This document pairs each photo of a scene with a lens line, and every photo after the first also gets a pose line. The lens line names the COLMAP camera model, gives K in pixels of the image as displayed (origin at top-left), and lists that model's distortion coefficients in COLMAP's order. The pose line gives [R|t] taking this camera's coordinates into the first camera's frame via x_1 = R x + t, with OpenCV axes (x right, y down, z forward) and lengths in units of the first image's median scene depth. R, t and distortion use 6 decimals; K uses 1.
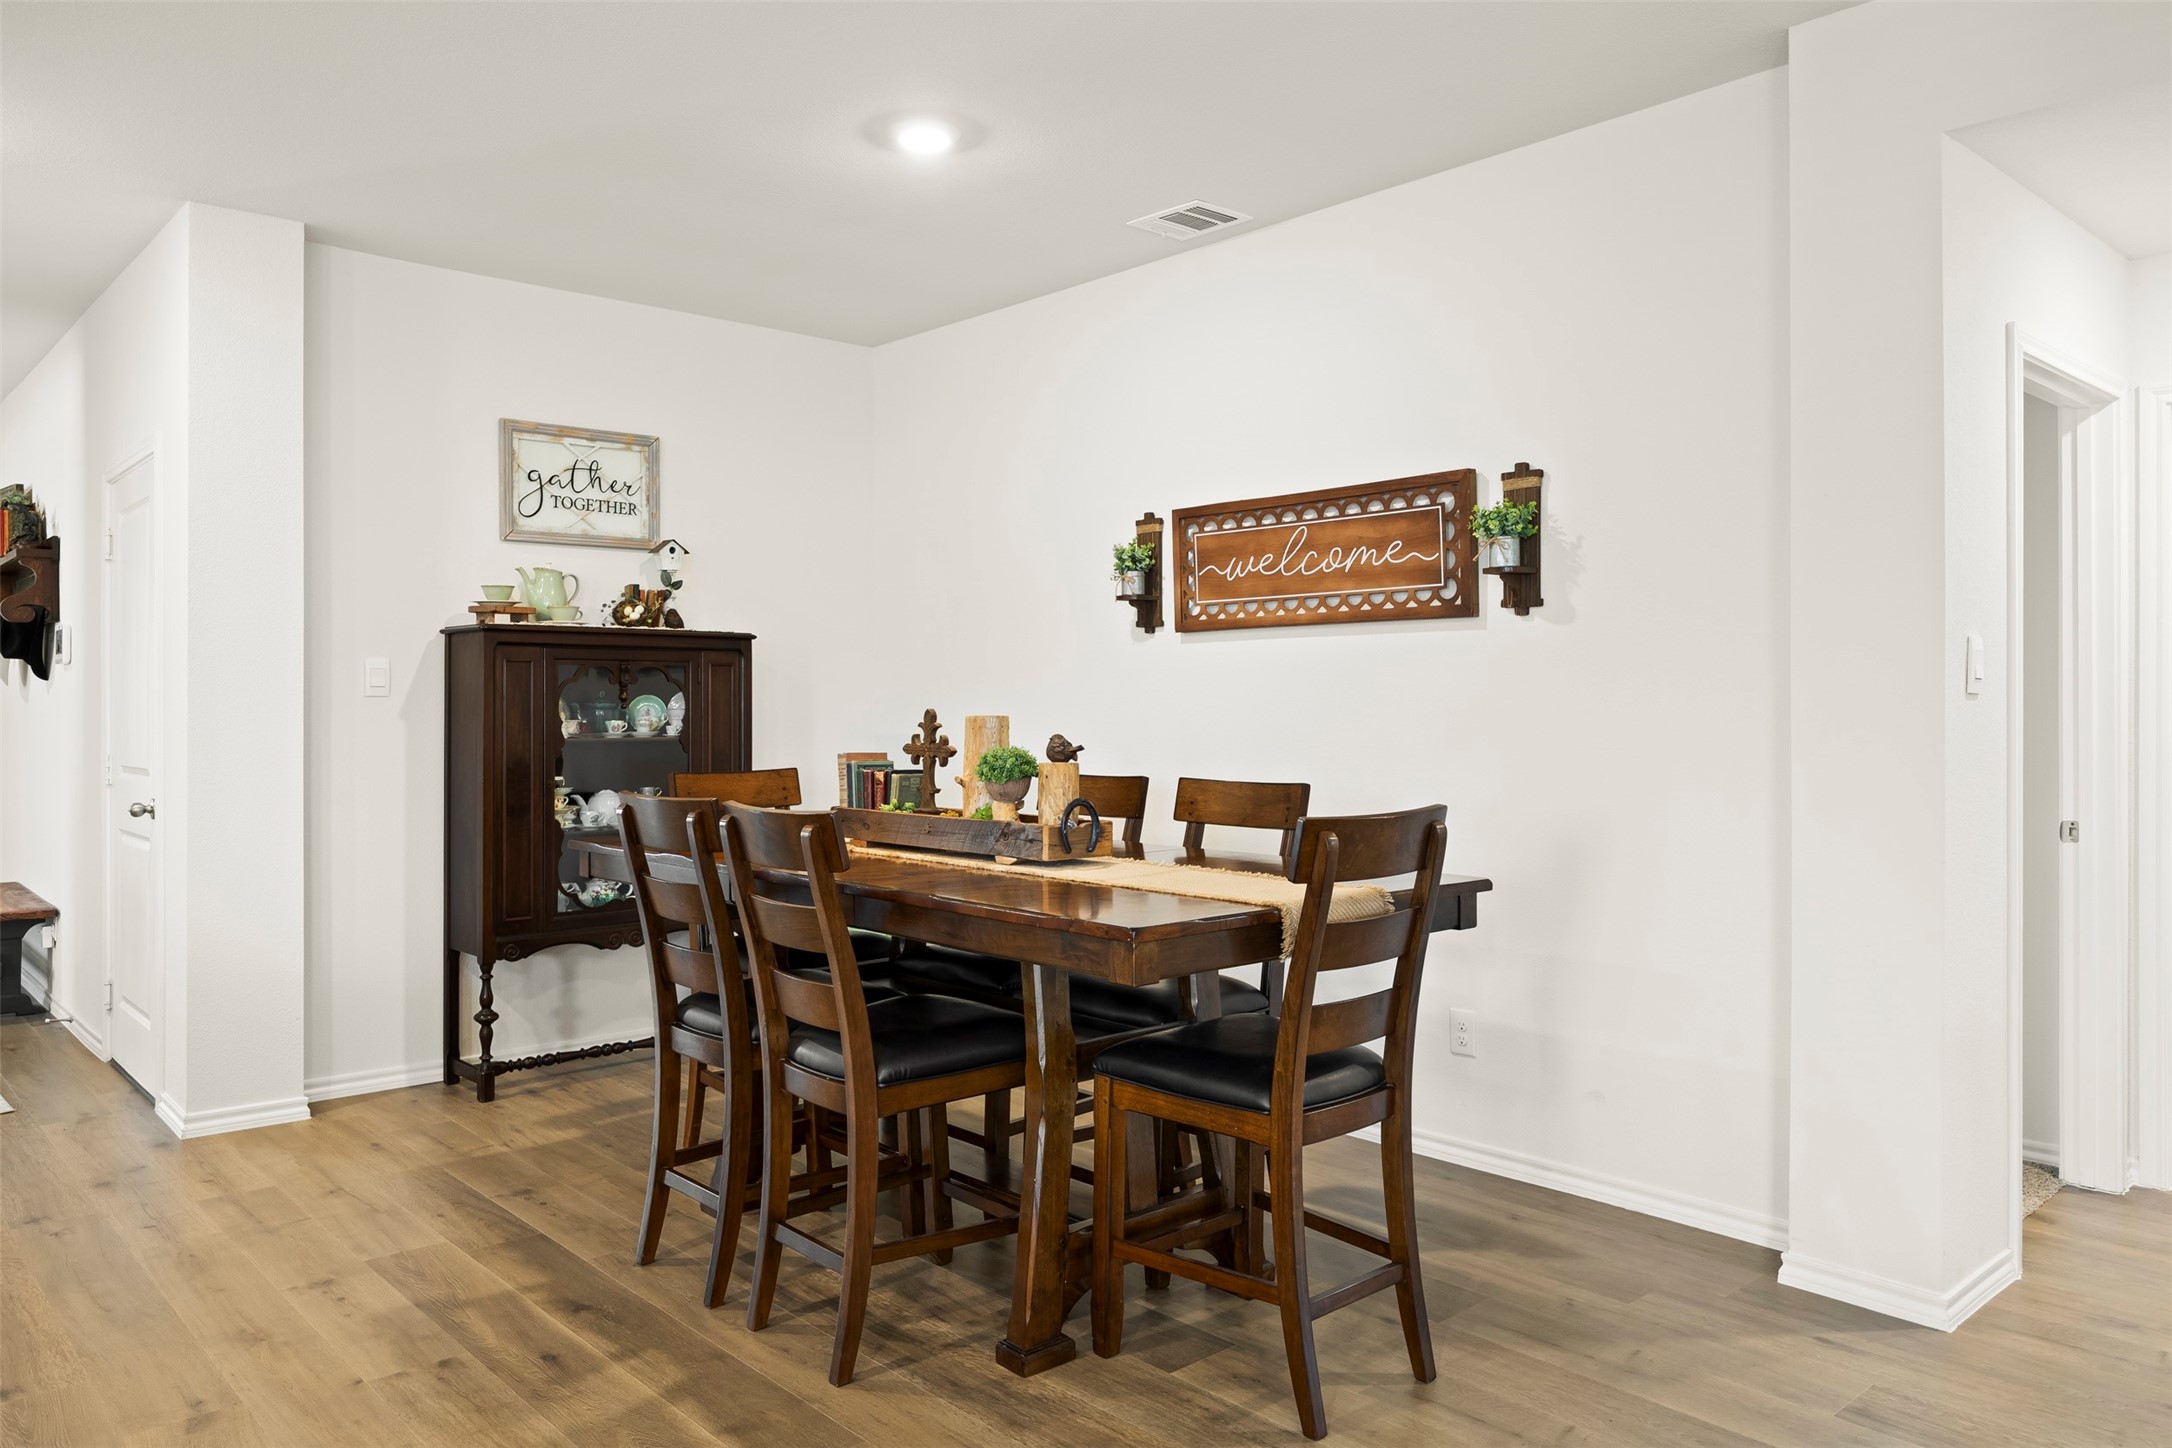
lens RADIAL K [[1505.0, 0, 1088.5], [0, 1505.0, 700.3], [0, 0, 1]] dist [-0.004018, 0.003813]
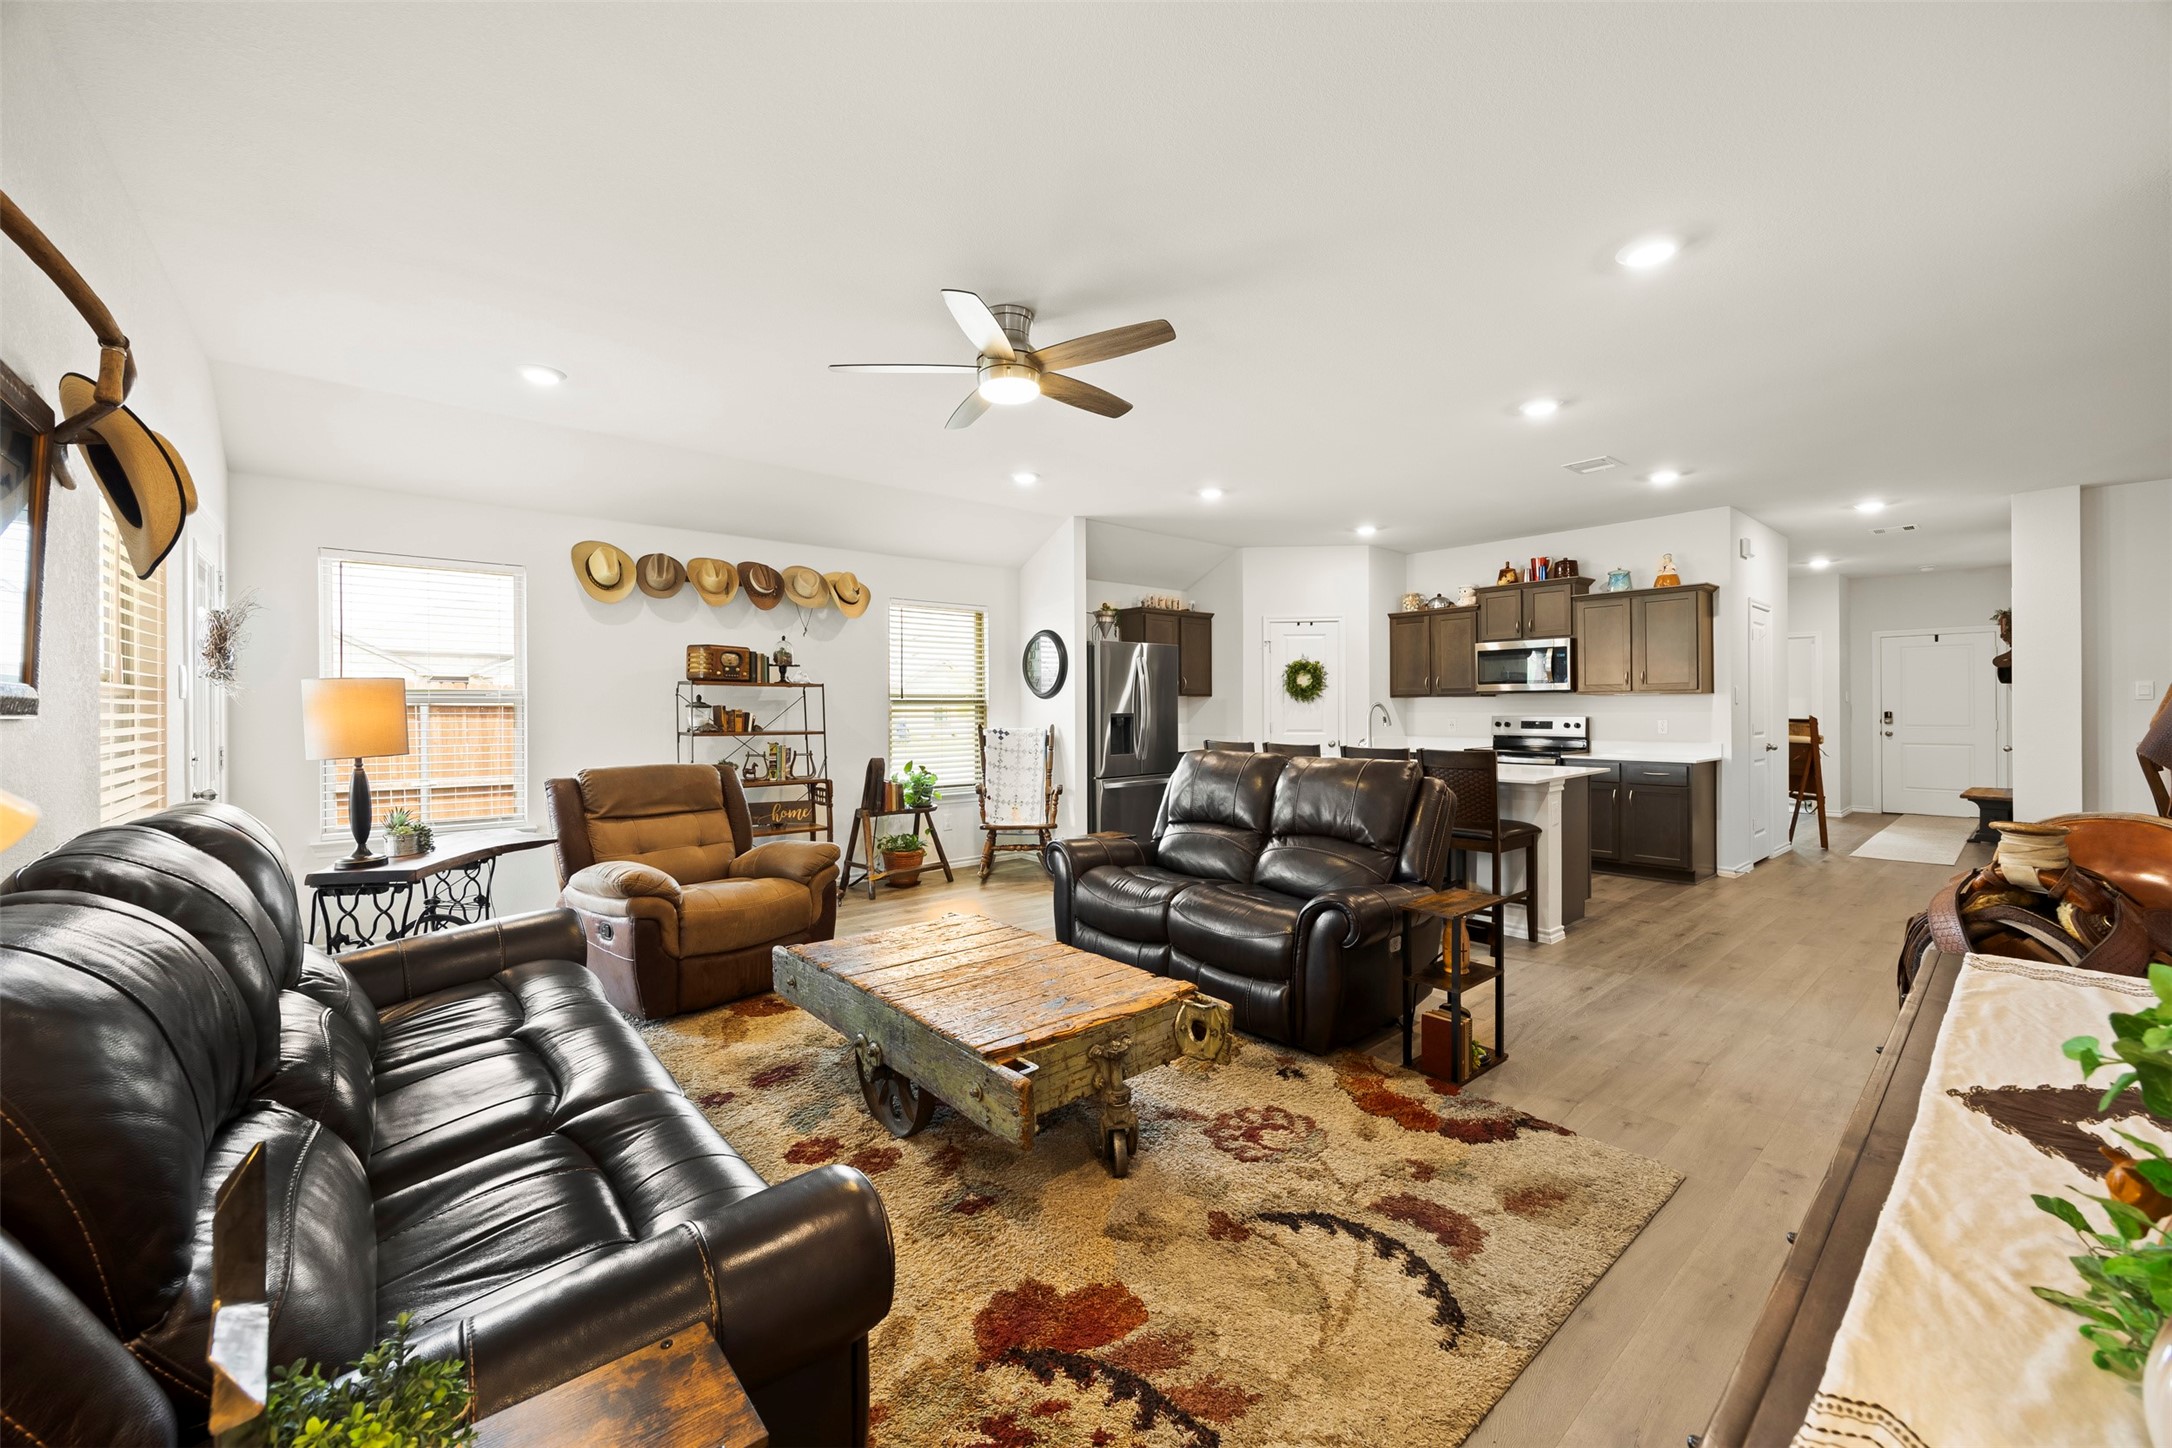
lens RADIAL K [[838.3, 0, 1082.3], [0, 838.3, 711.0], [0, 0, 1]] dist [0.002217, -0.001186]
pose [[-0.031837, 0.003032, -0.999488, 0.863314], [0.004801, 0.999984, 0.002880, 0.003529], [0.999482, -0.004707, -0.031851, -0.486448]]
